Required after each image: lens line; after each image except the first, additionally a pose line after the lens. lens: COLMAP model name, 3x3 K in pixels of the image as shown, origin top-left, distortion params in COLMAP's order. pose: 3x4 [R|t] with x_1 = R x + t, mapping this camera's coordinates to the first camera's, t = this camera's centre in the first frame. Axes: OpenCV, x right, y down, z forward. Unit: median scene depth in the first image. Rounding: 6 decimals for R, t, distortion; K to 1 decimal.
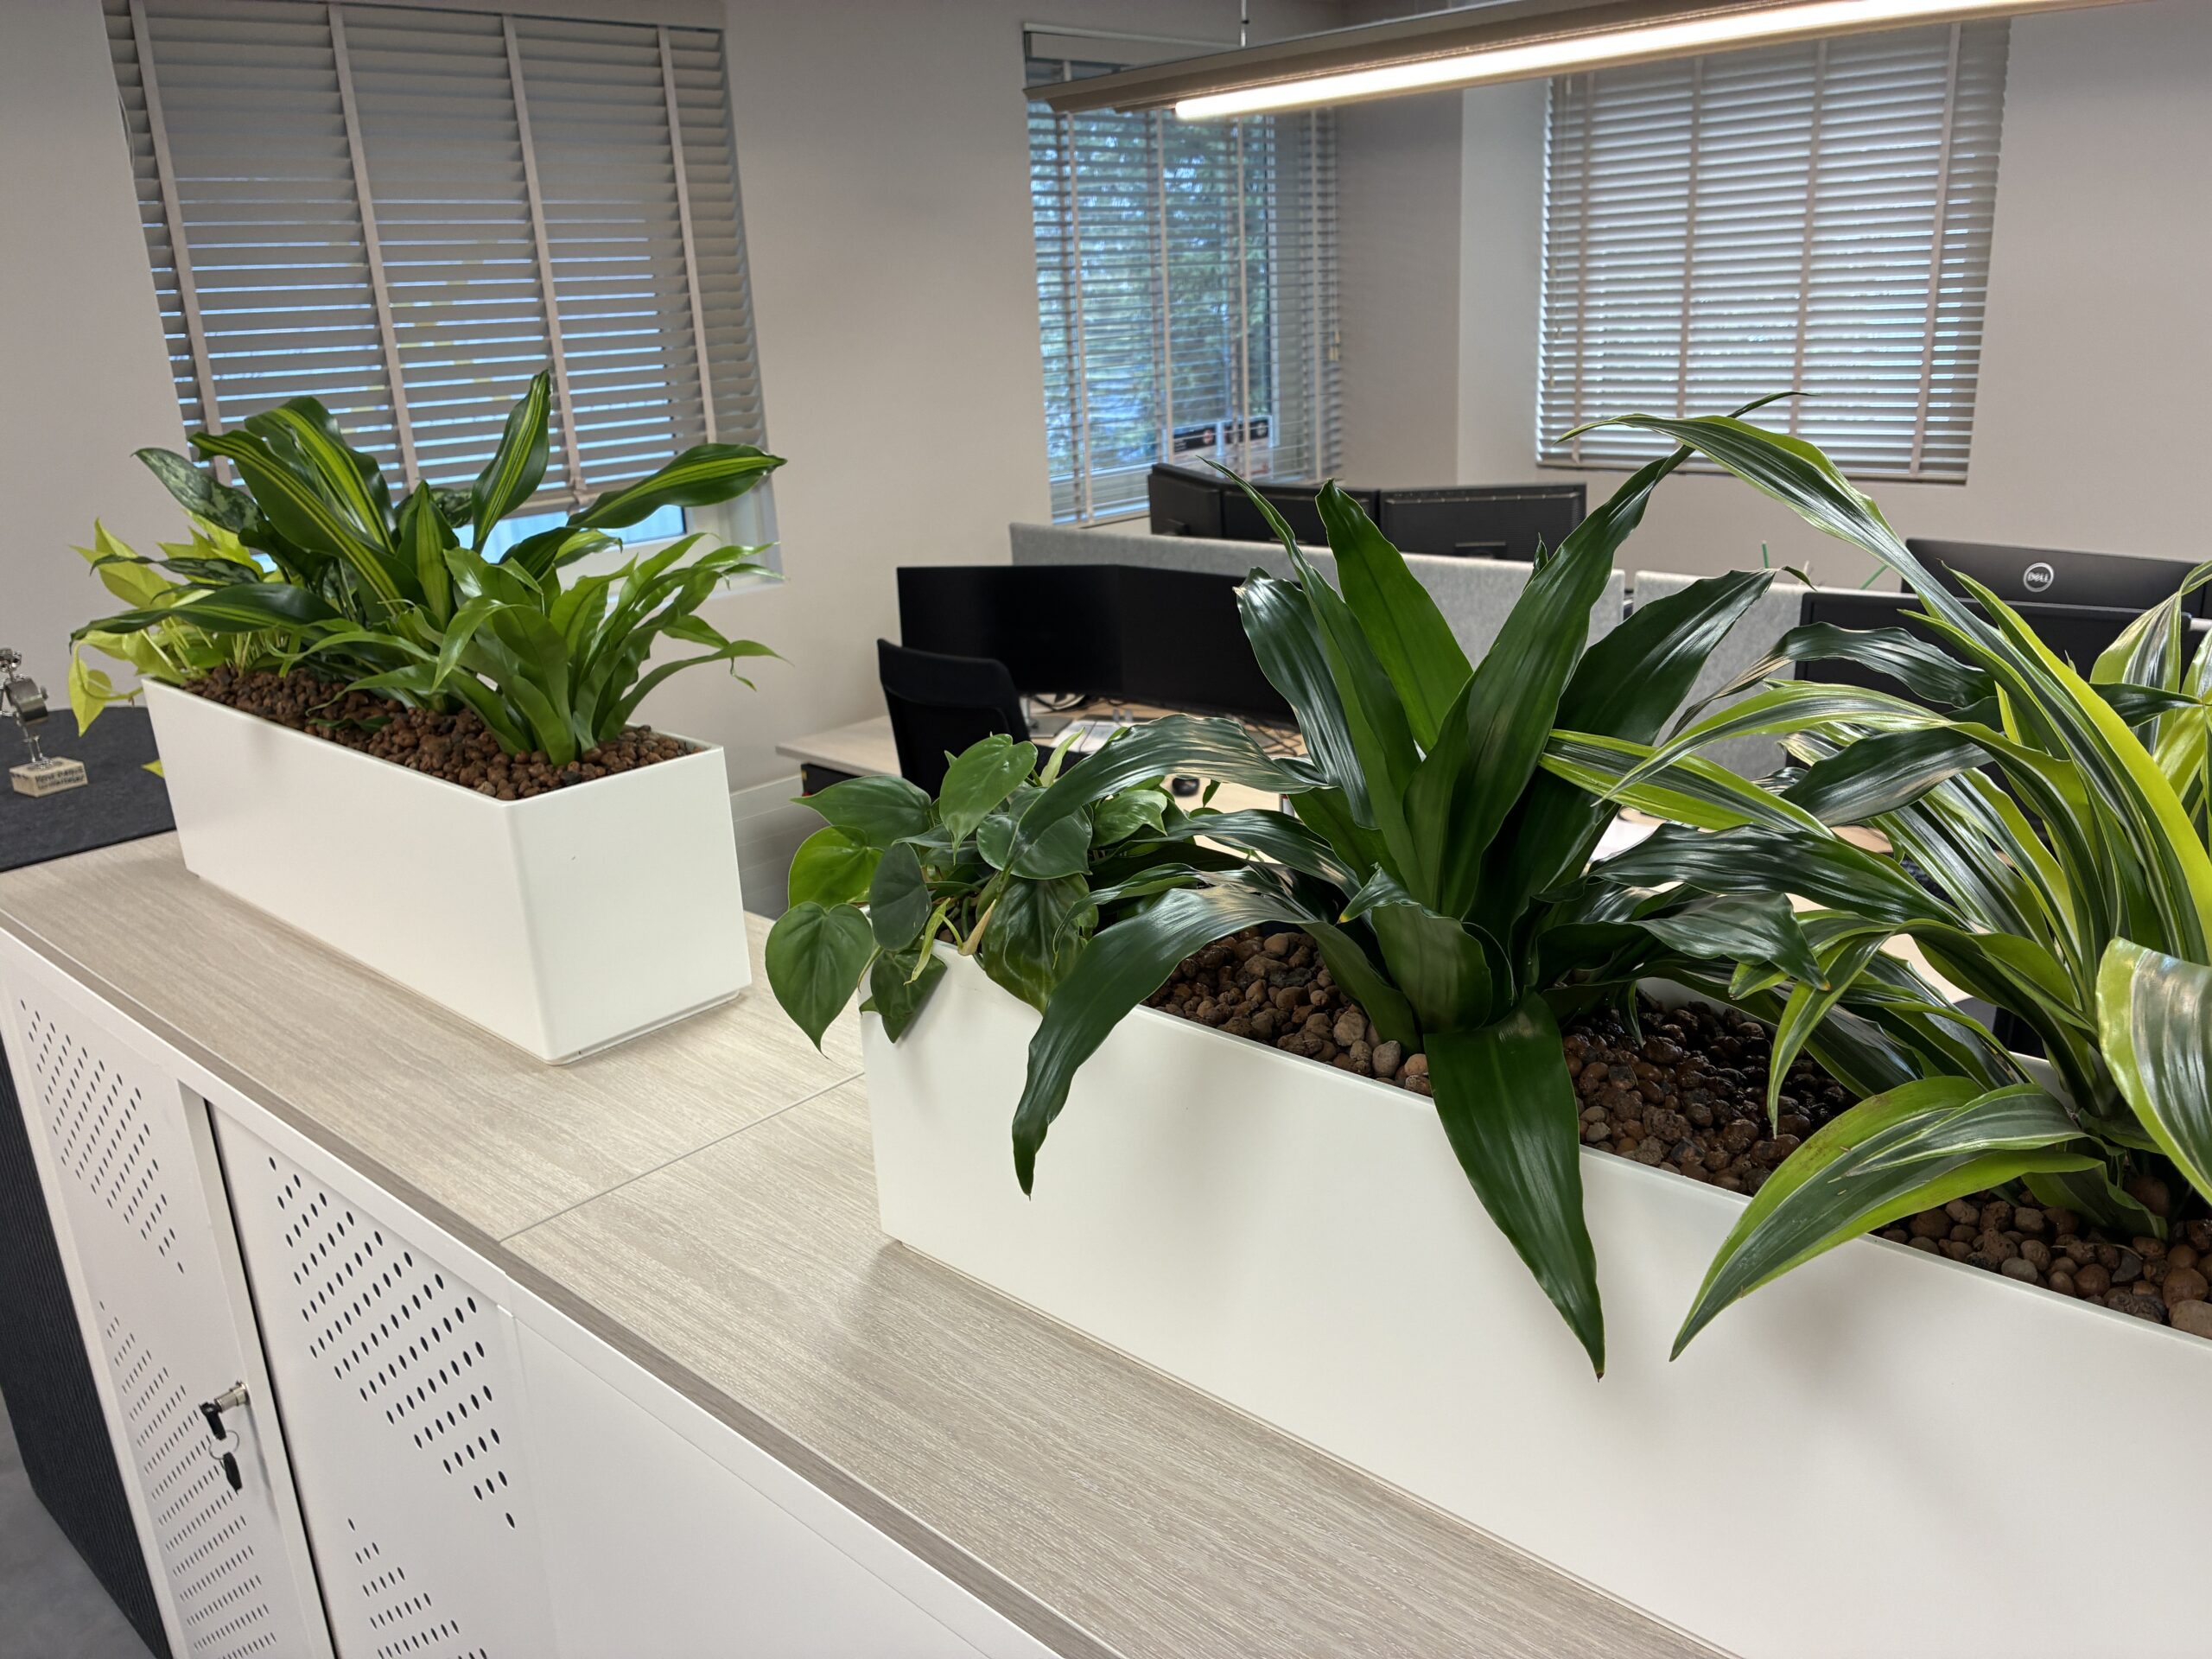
lens RADIAL K [[1668.2, 0, 1100.1], [0, 1668.2, 819.6], [0, 0, 1]] dist [0.056693, -0.070876]
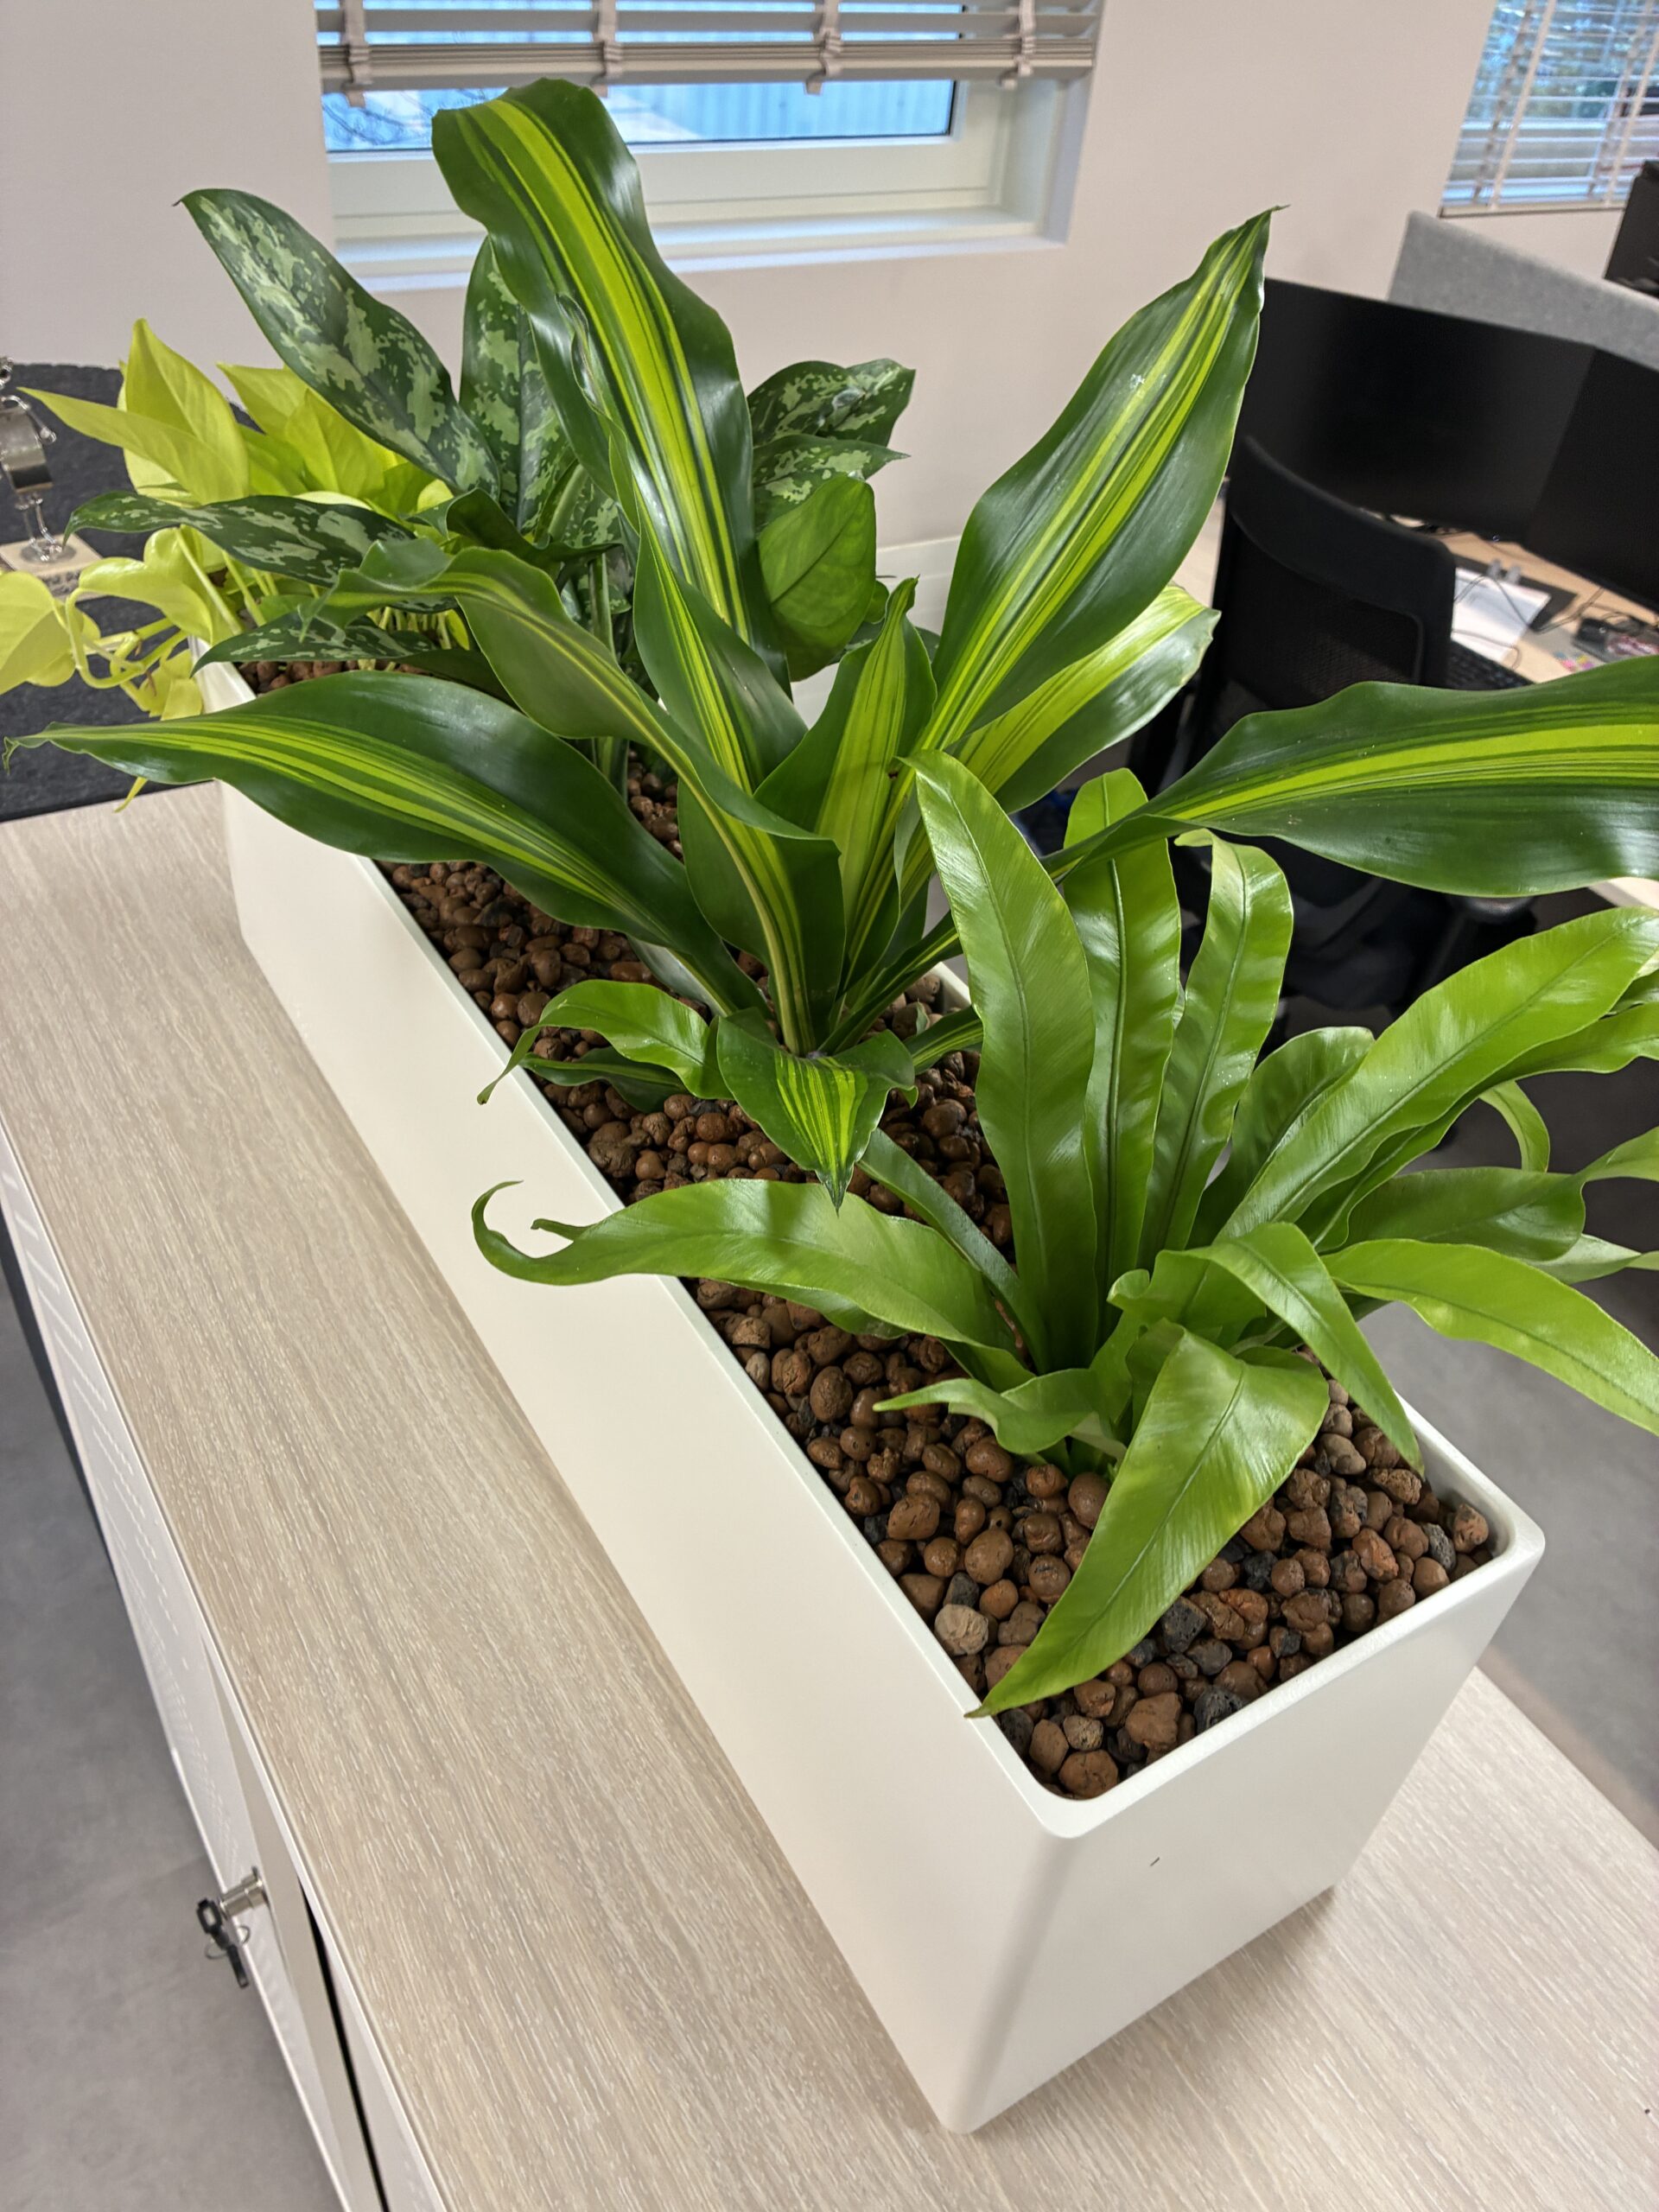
lens RADIAL K [[1659.8, 0, 859.5], [0, 1659.8, 1110.0], [0, 0, 1]] dist [0.015282, 0.012370]
pose [[0.959525, 0.269737, -0.080951, -0.144366], [-0.216540, 0.890428, 0.400310, -0.099140], [0.180059, -0.366579, 0.912797, 0.259286]]
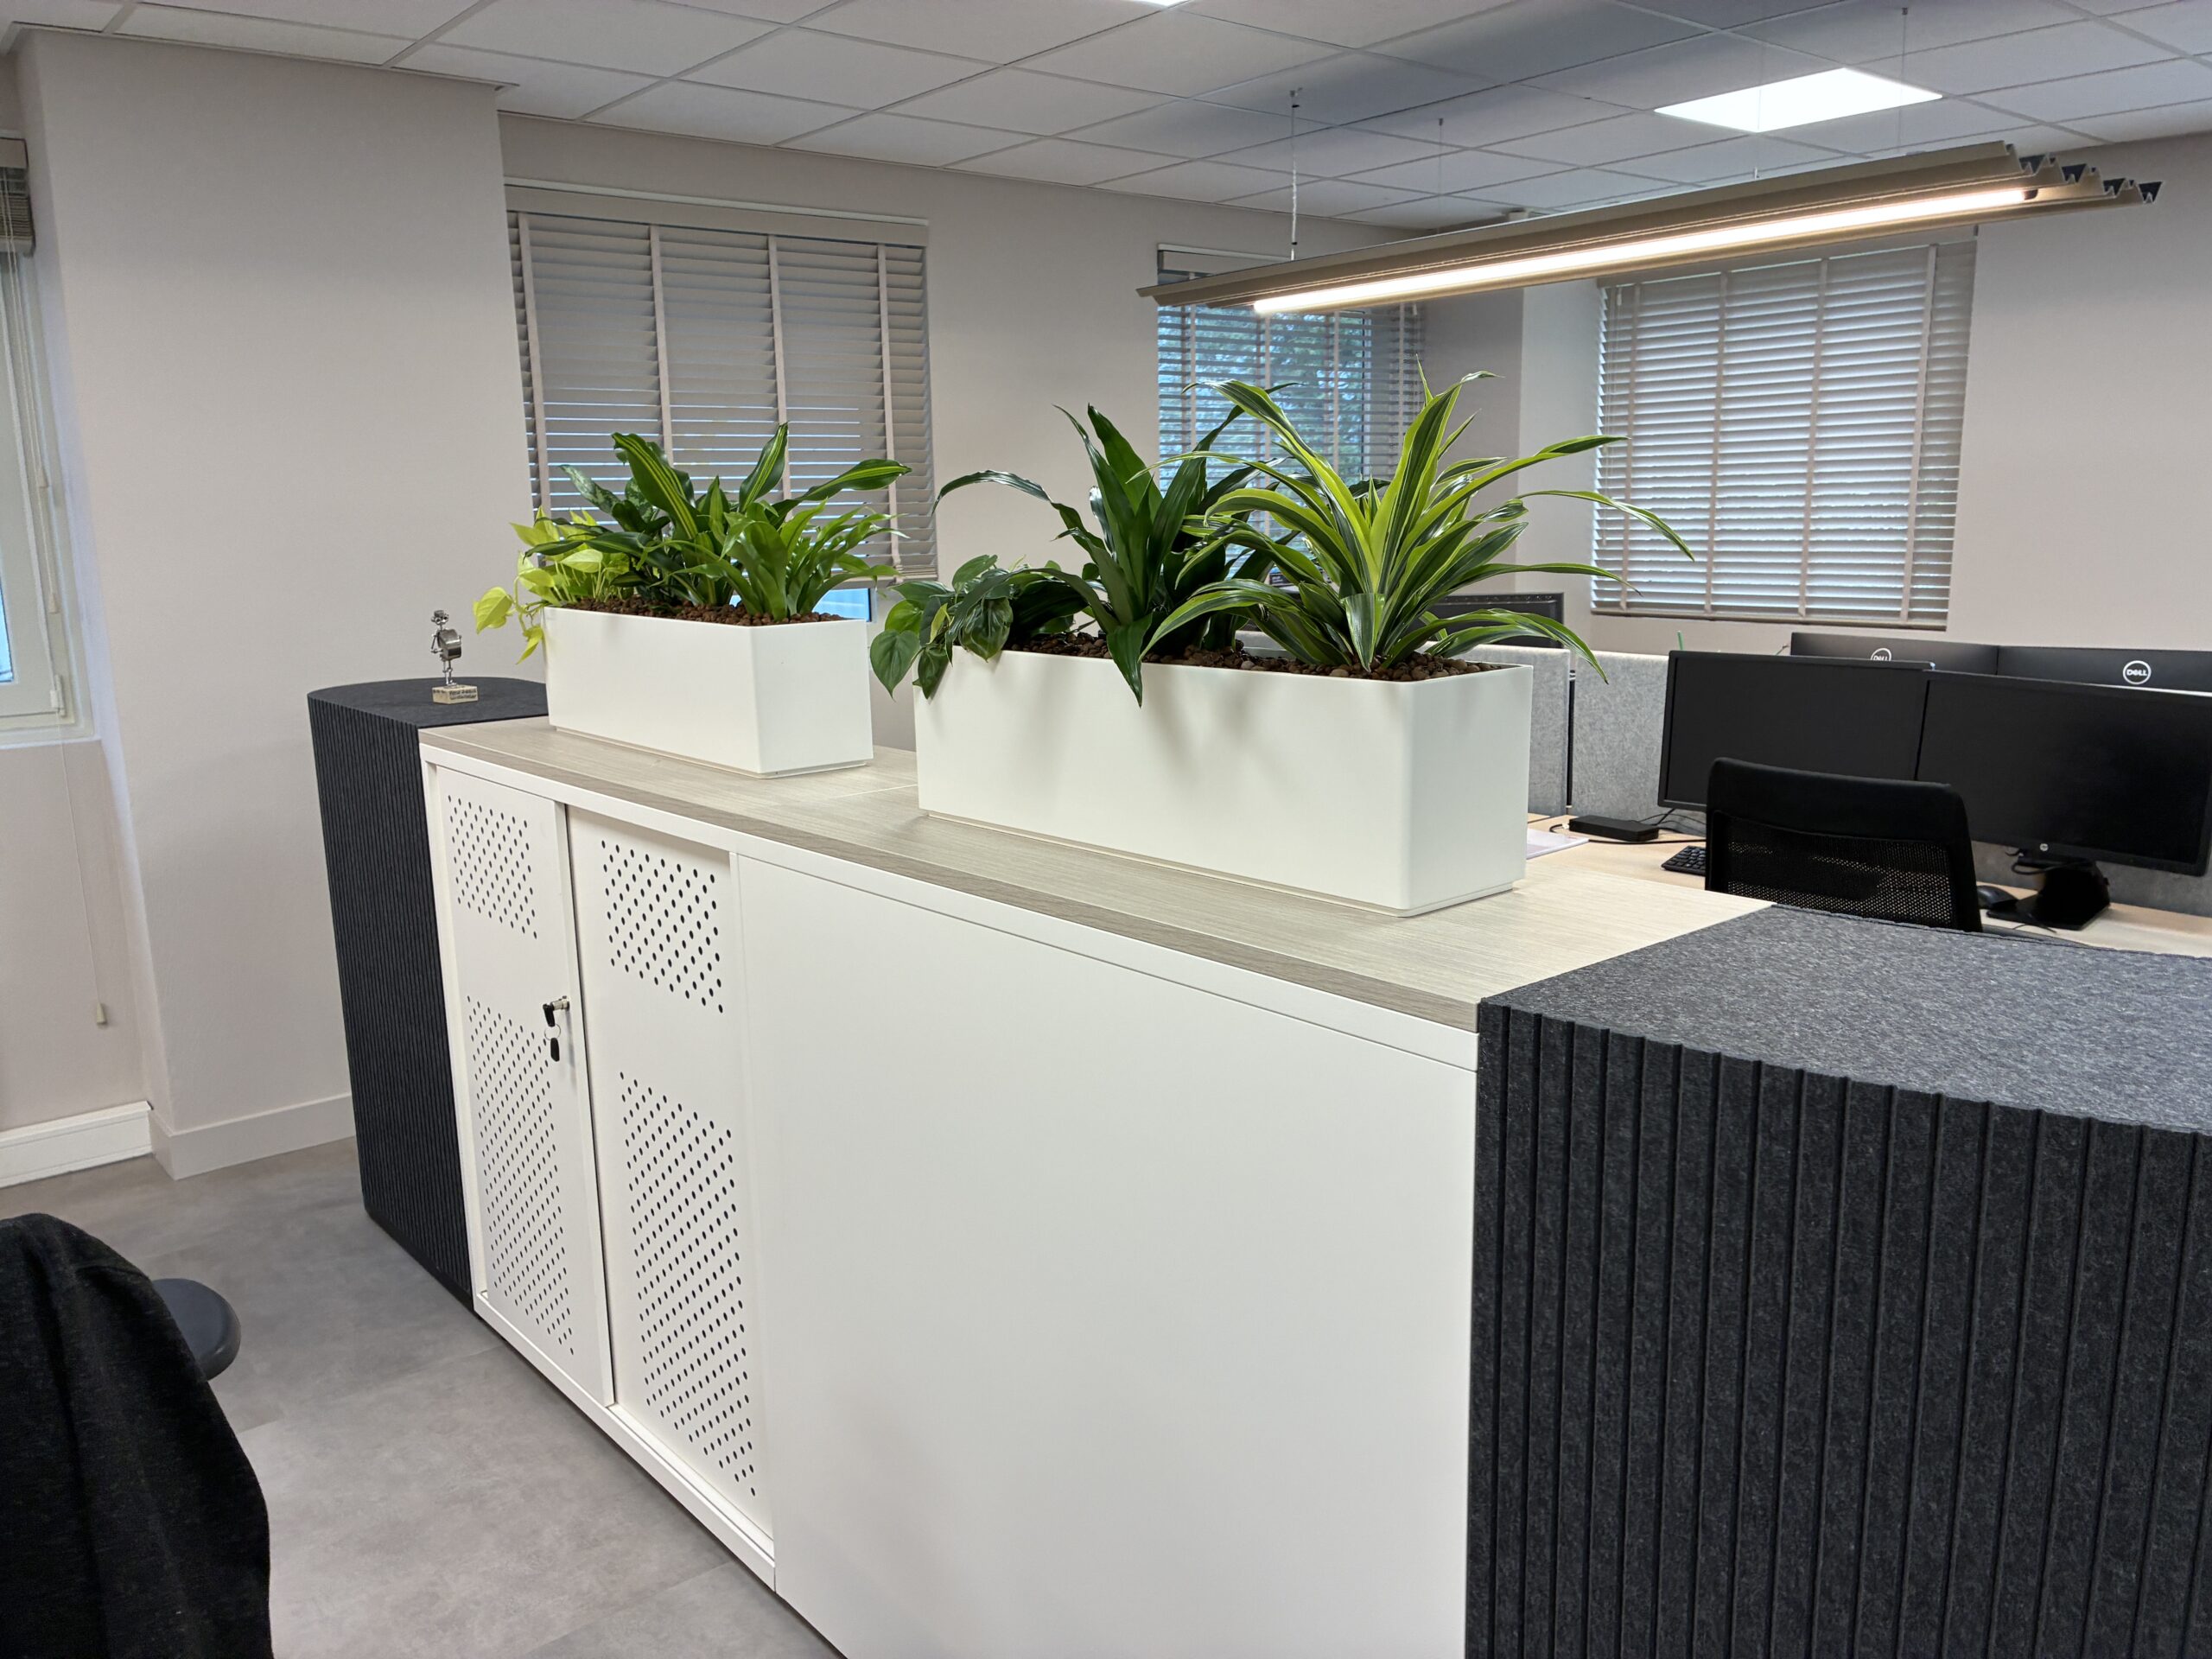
lens RADIAL K [[1659.8, 0, 1067.6], [0, 1659.8, 831.0], [0, 0, 1]] dist [0.015282, 0.012370]
pose [[0.990967, 0.053365, -0.123033, 0.082850], [-0.065911, 0.992775, -0.100270, 0.129038], [0.116793, 0.107474, 0.987324, -0.266649]]
